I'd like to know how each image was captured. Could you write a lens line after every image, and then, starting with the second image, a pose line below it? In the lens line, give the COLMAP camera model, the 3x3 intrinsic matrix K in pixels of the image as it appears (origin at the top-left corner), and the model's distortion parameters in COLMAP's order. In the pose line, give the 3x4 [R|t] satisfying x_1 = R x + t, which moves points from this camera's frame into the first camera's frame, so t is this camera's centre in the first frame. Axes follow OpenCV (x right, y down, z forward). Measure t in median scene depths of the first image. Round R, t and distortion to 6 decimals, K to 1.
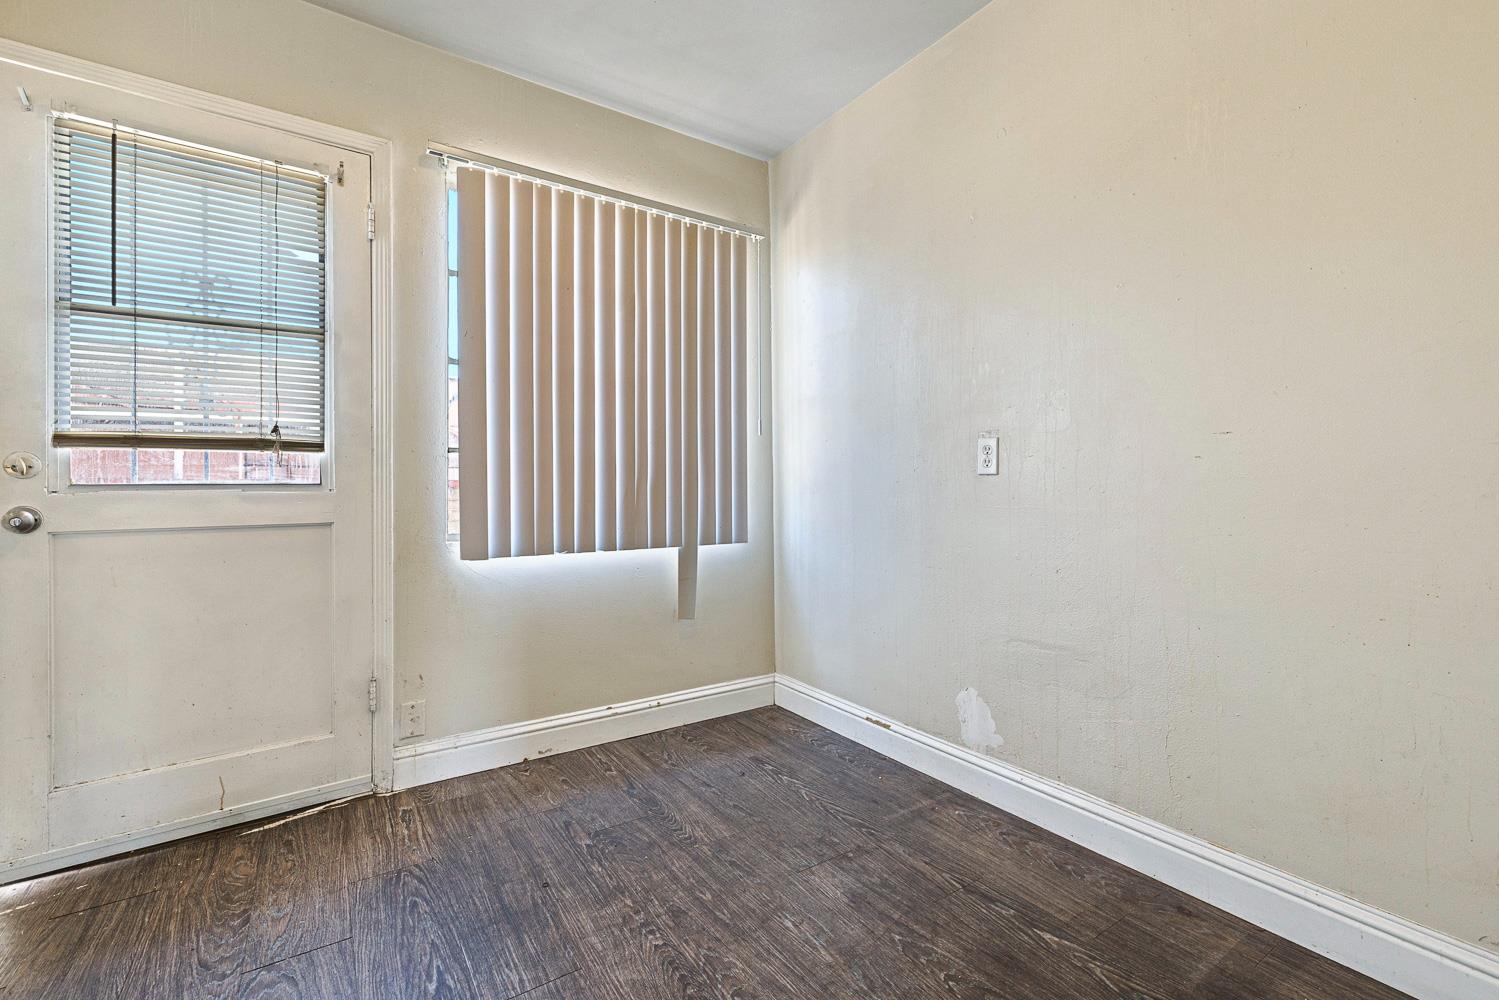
lens RADIAL K [[653.5, 0, 769.6], [0, 653.5, 496.8], [0, 0, 1]] dist [0.002008, 0.000415]
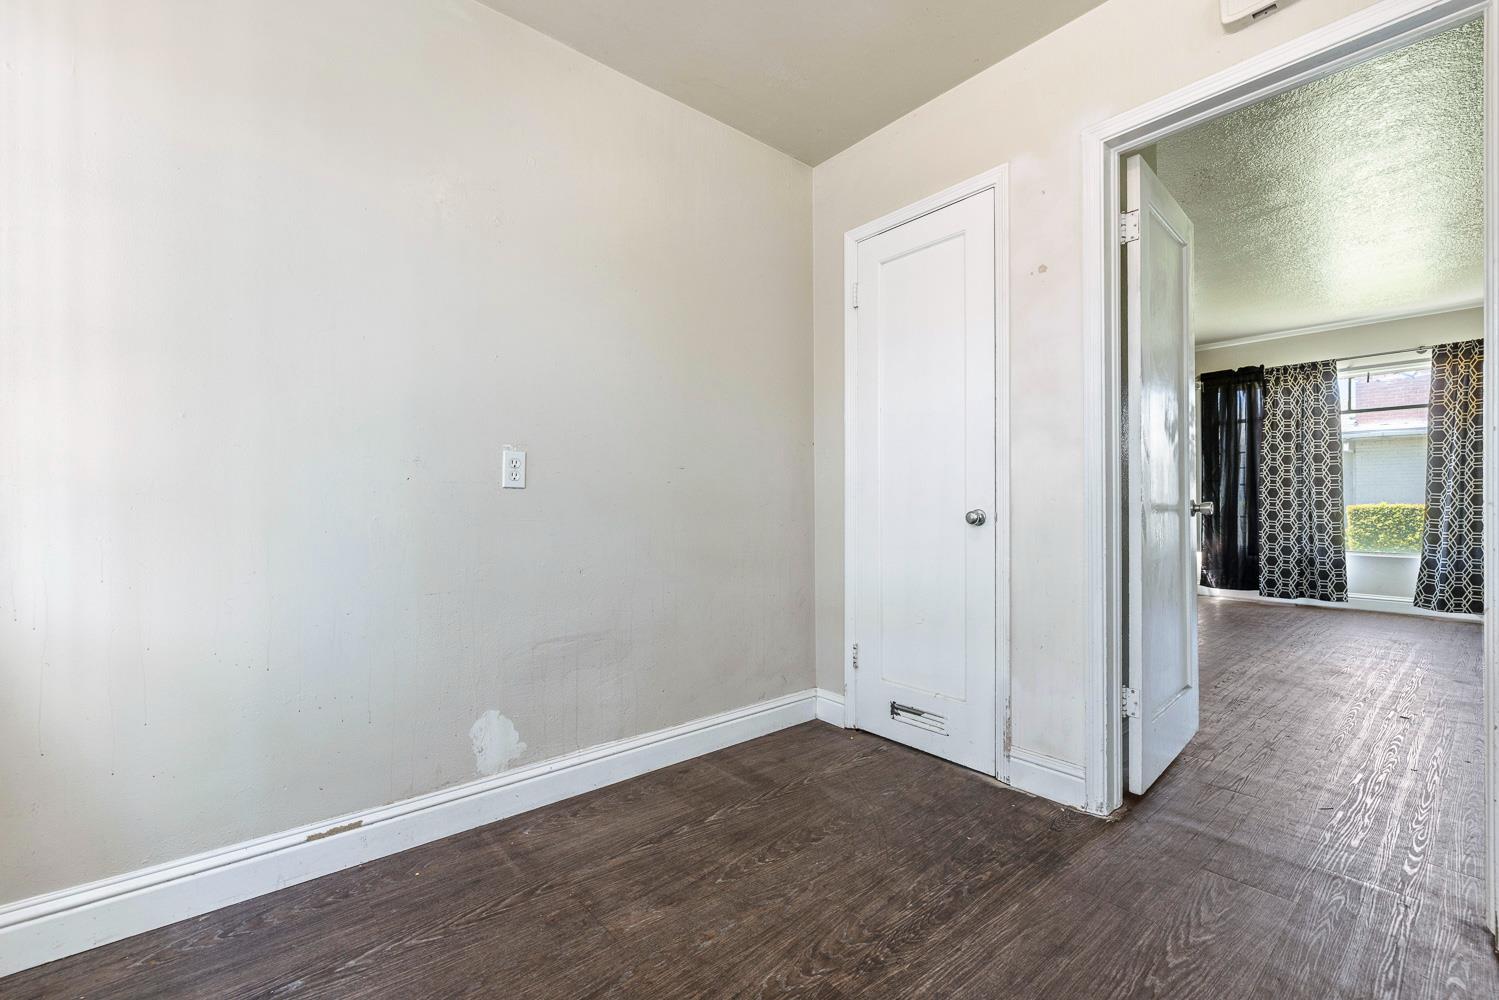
lens RADIAL K [[620.8, 0, 749.5], [0, 620.8, 500.0], [0, 0, 1]] dist [0.000600, 0.000311]
pose [[-0.086538, 0.008396, 0.996213, -0.666081], [0.009120, 0.999929, -0.007635, -0.005187], [-0.996207, 0.008425, -0.086609, 0.737688]]
